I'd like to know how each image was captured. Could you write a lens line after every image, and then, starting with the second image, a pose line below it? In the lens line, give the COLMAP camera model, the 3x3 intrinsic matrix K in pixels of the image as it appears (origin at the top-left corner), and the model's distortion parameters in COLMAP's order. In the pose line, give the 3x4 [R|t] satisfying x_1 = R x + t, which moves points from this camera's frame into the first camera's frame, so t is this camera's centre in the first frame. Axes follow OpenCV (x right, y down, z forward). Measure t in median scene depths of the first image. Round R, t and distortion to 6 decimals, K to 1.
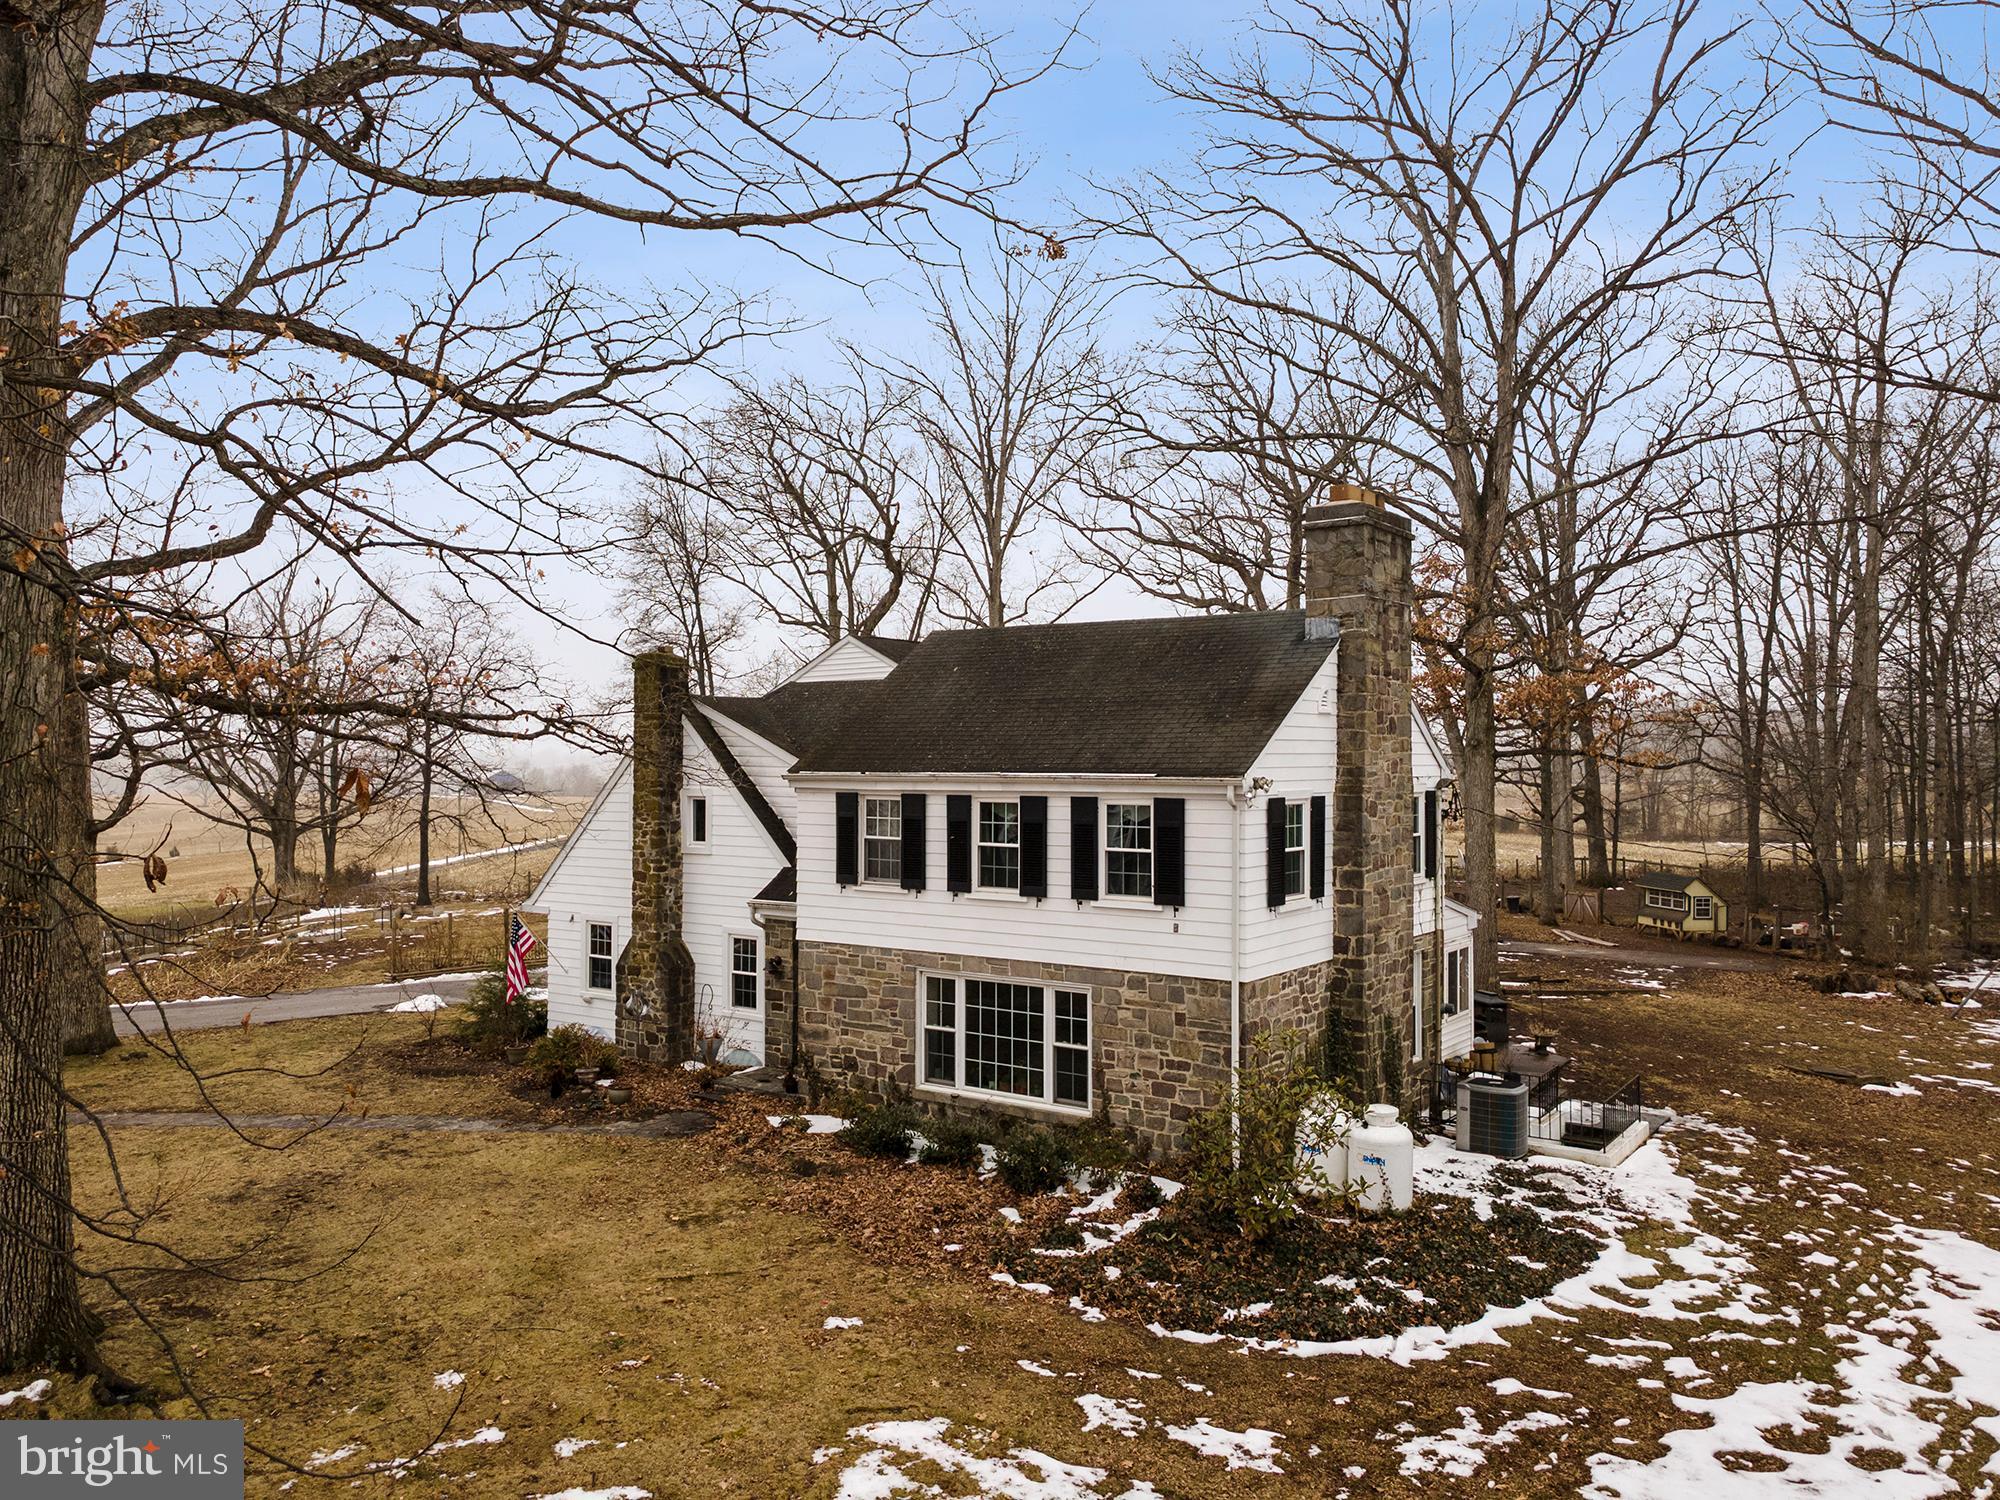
lens RADIAL K [[1460.6, 0, 995.2], [0, 1460.6, 738.3], [0, 0, 1]] dist [0.047282, 0.000920]
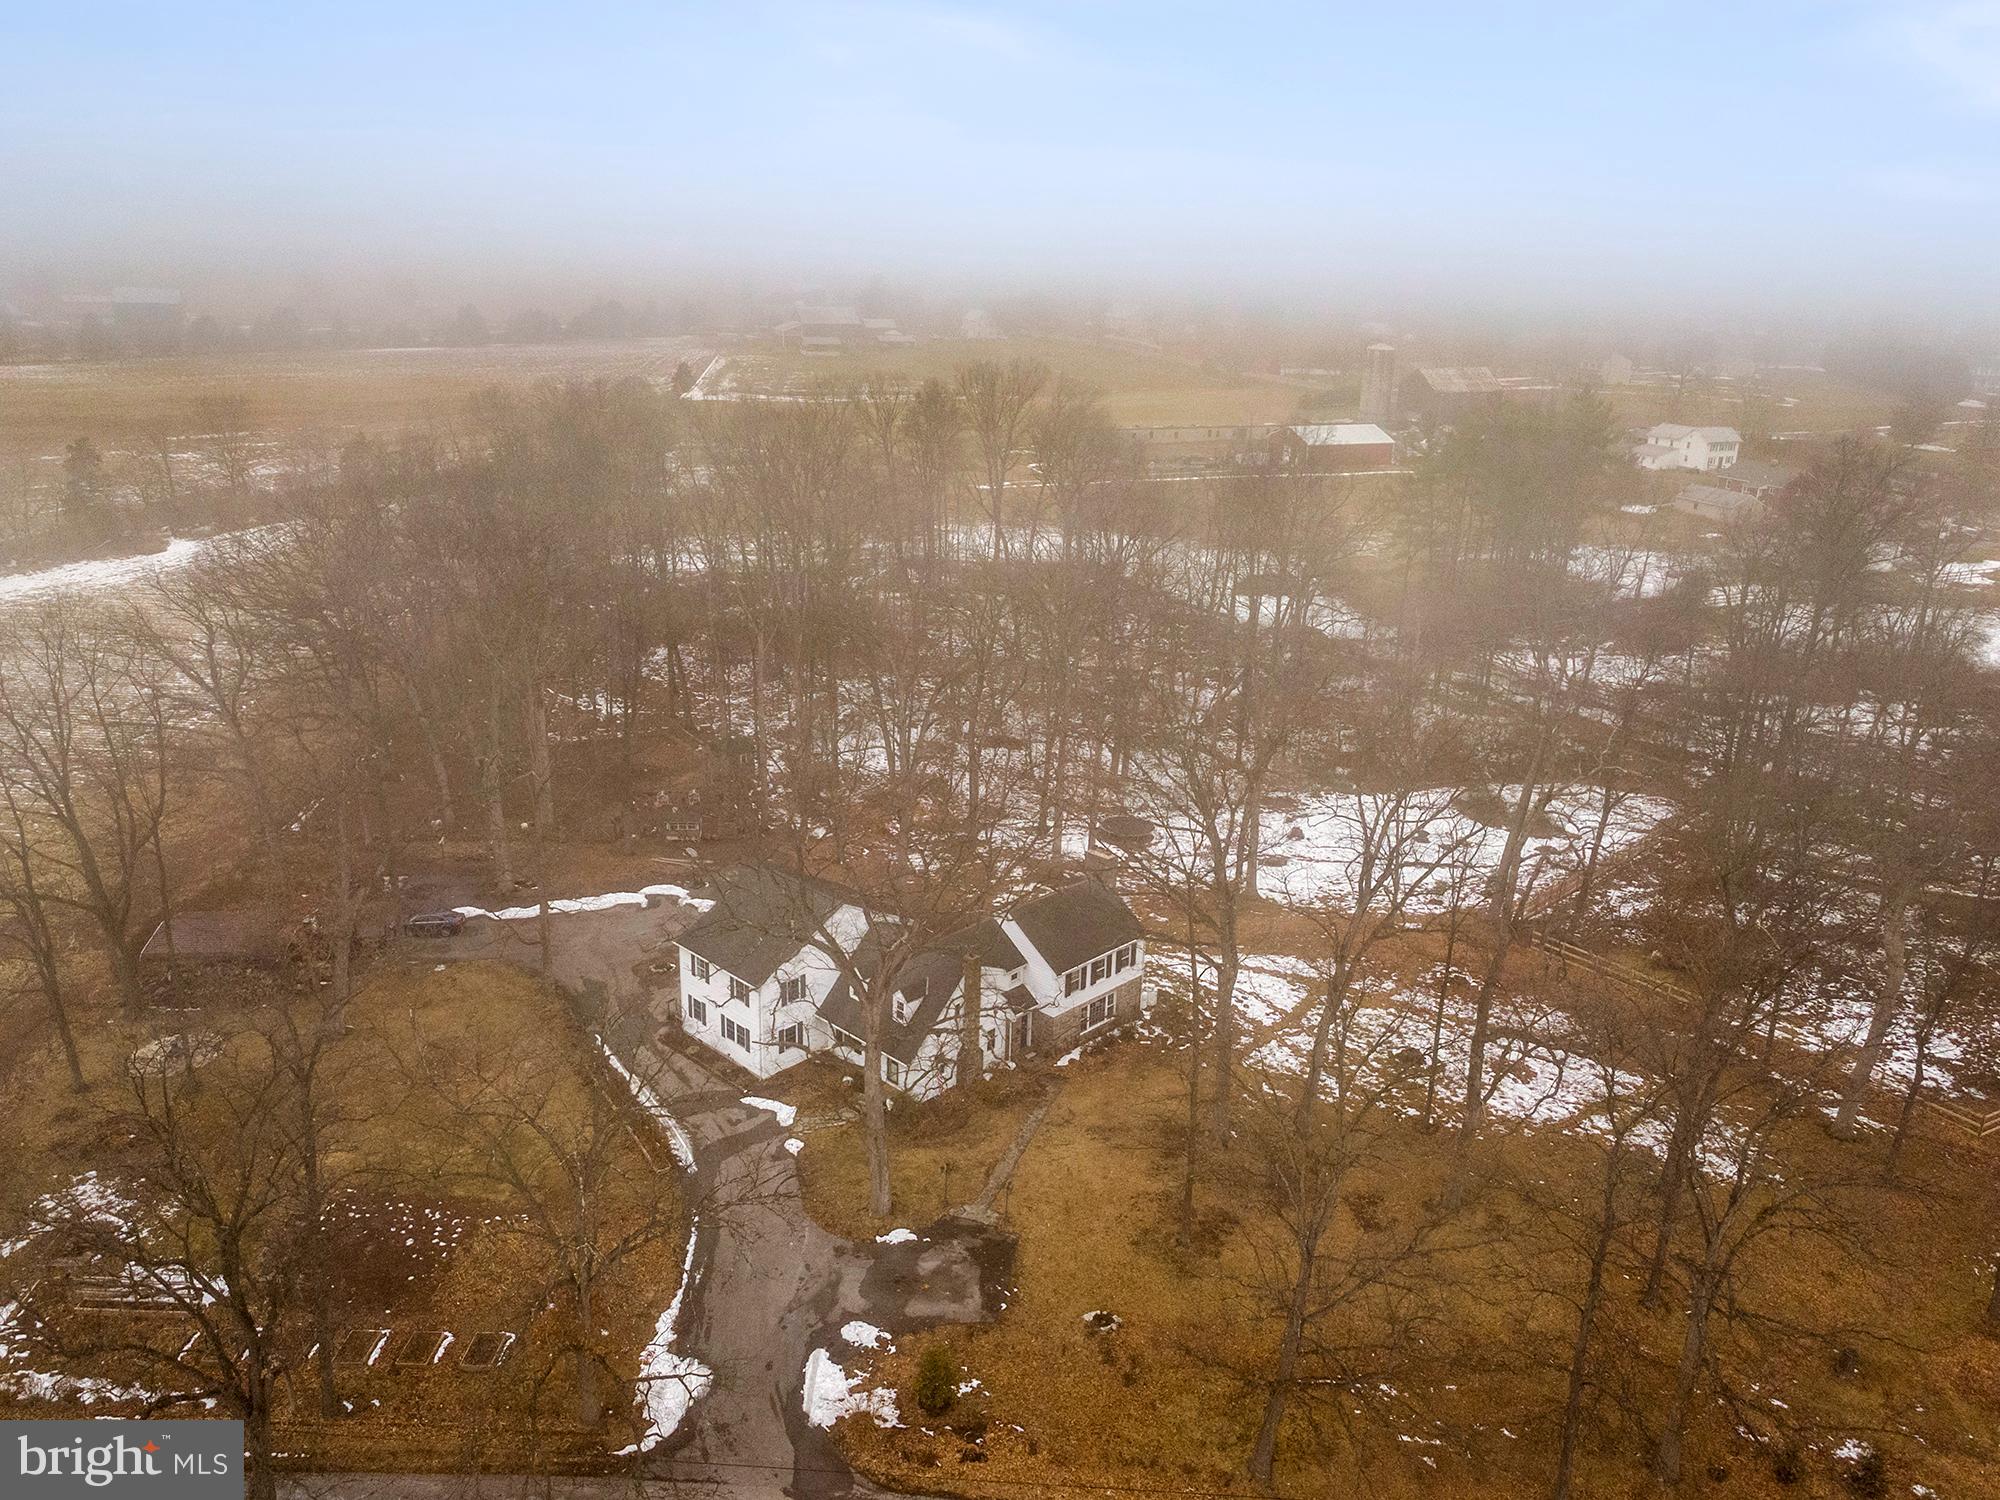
lens RADIAL K [[1457.0, 0, 1000.0], [0, 1457.0, 750.0], [0, 0, 1]] dist [0.042423, 0.001275]
pose [[0.162626, -0.292524, 0.942328, -3.642975], [-0.036771, 0.952582, 0.302053, -1.701017], [-0.986002, -0.083772, 0.144158, 0.758723]]
